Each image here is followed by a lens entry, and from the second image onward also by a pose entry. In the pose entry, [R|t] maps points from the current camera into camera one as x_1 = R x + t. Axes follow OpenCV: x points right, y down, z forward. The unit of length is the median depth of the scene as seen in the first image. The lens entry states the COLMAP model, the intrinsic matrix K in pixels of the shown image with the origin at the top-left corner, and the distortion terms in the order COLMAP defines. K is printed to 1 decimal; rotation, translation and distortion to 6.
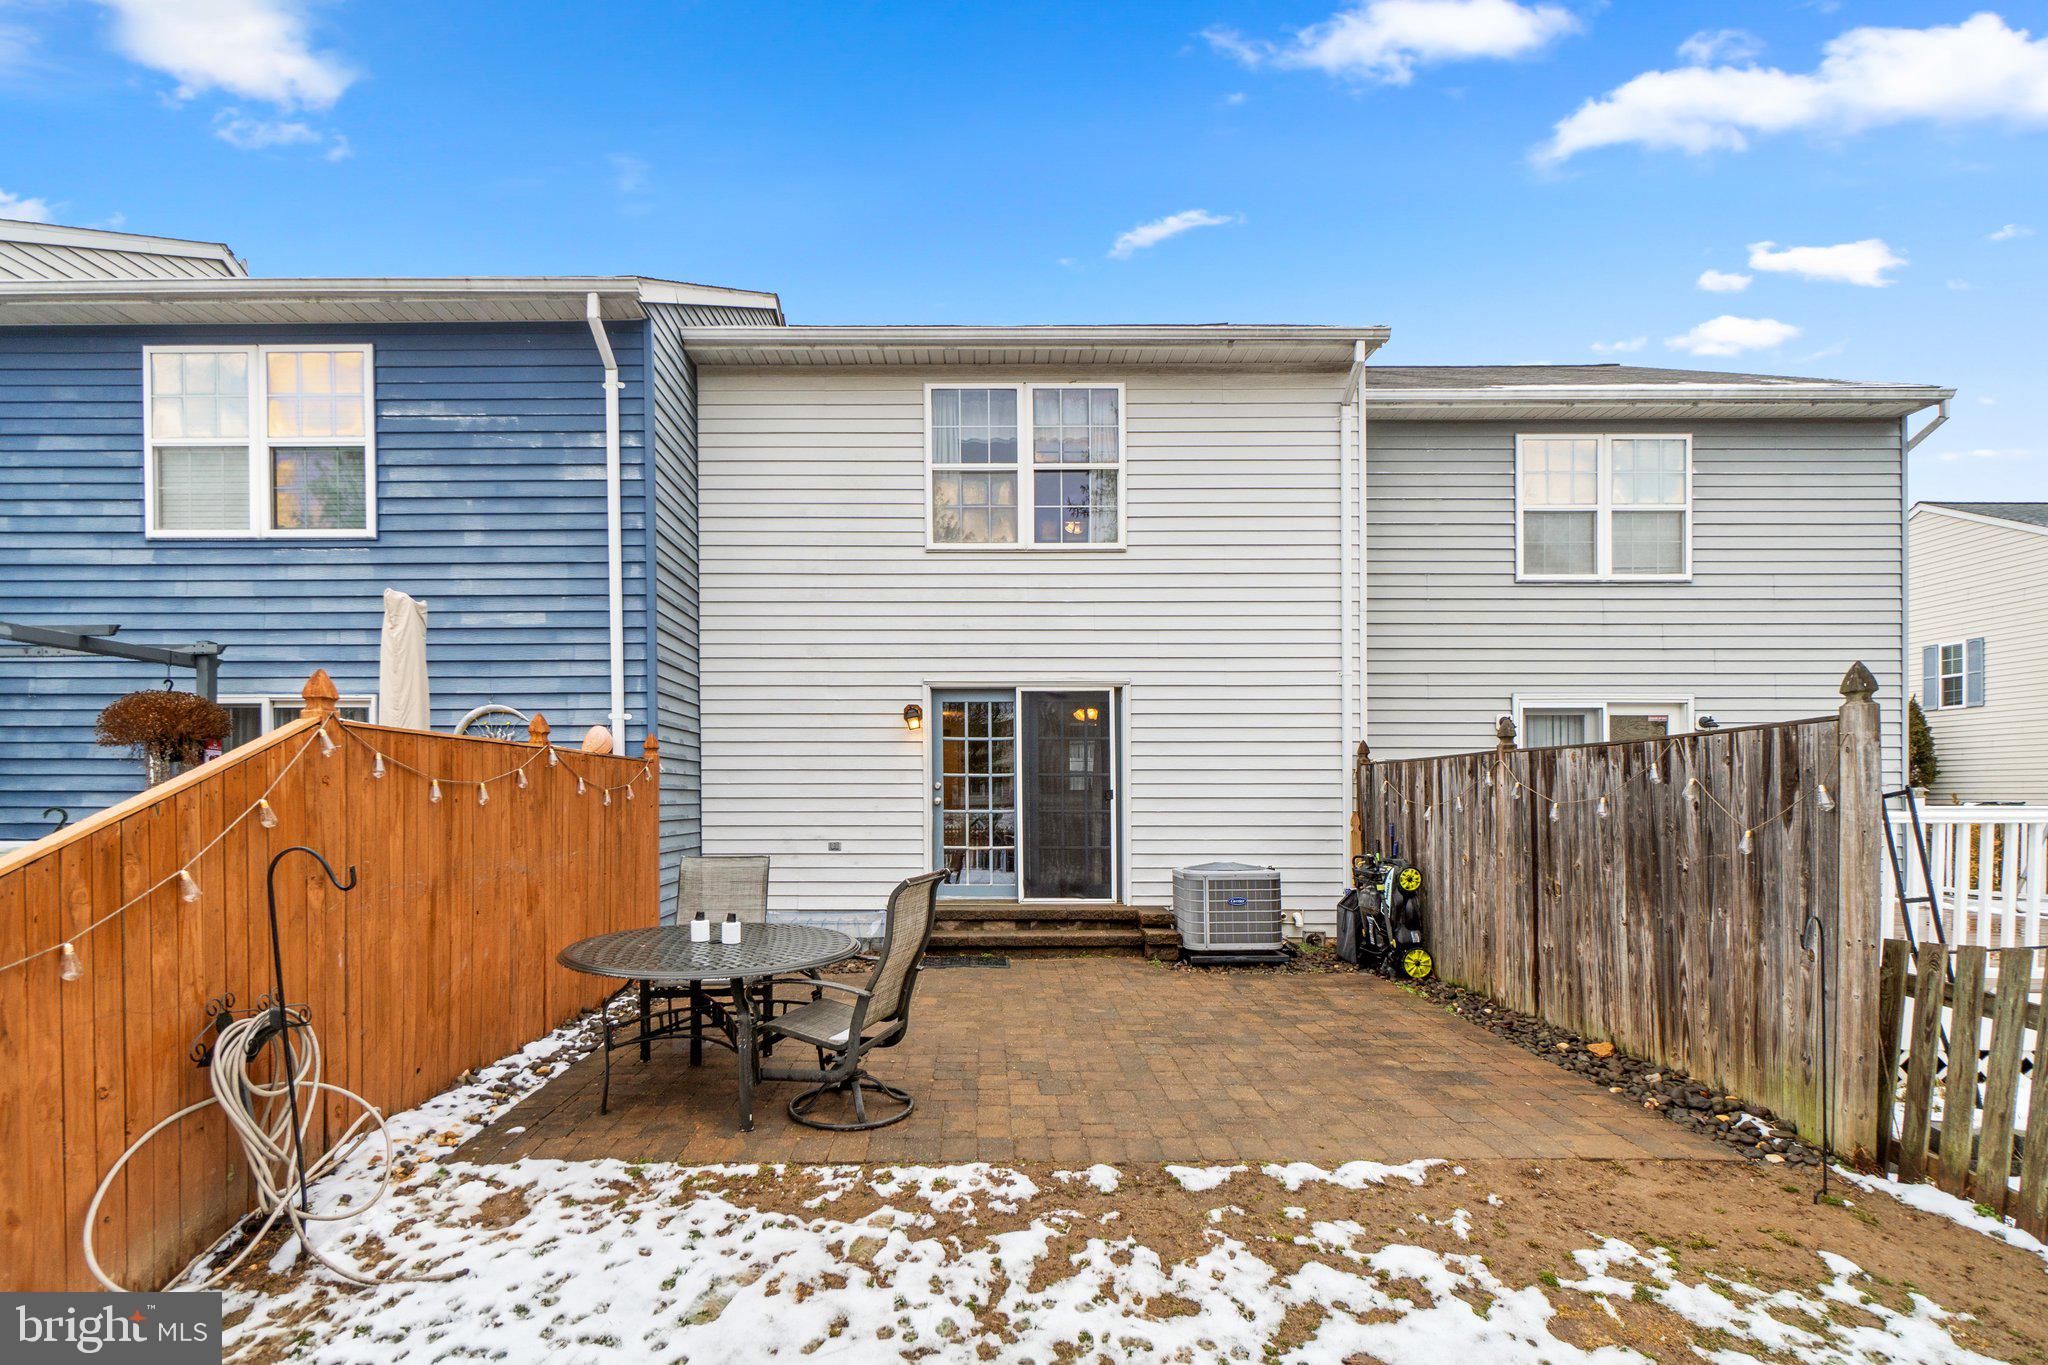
lens RADIAL K [[889.7, 0, 897.7], [0, 889.7, 802.3], [0, 0, 1]] dist [-0.006430, 0.001278]
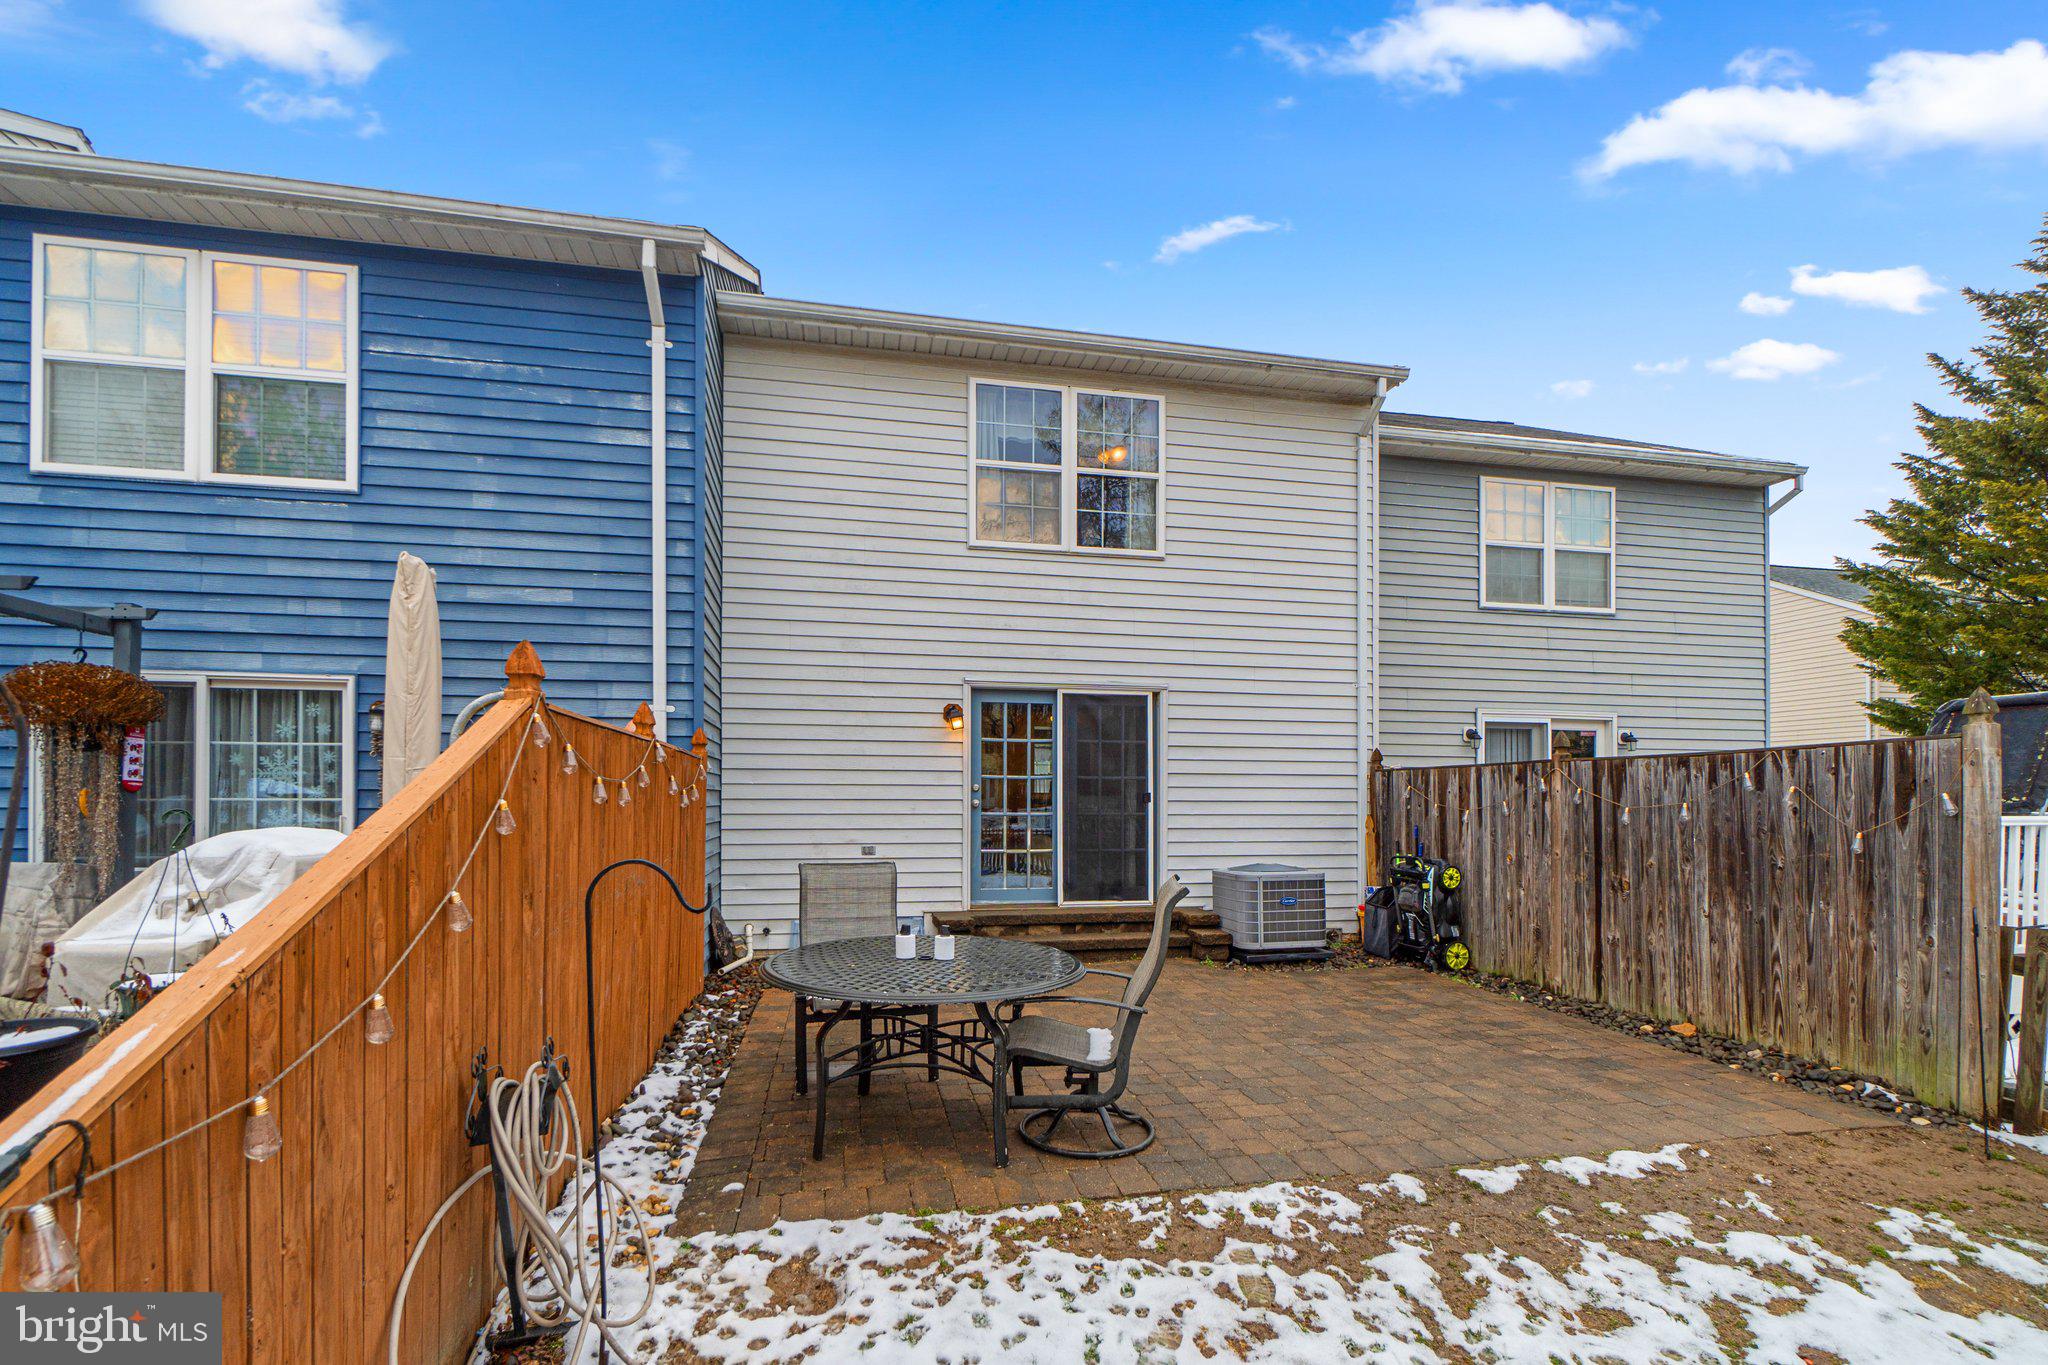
lens RADIAL K [[889.7, 0, 989.6], [0, 889.7, 791.3], [0, 0, 1]] dist [-0.006430, 0.001278]
pose [[0.979583, 0.006679, 0.200928, -0.168200], [-0.003718, 0.999879, -0.015110, 0.000045], [-0.201004, 0.014055, 0.979490, 0.049380]]
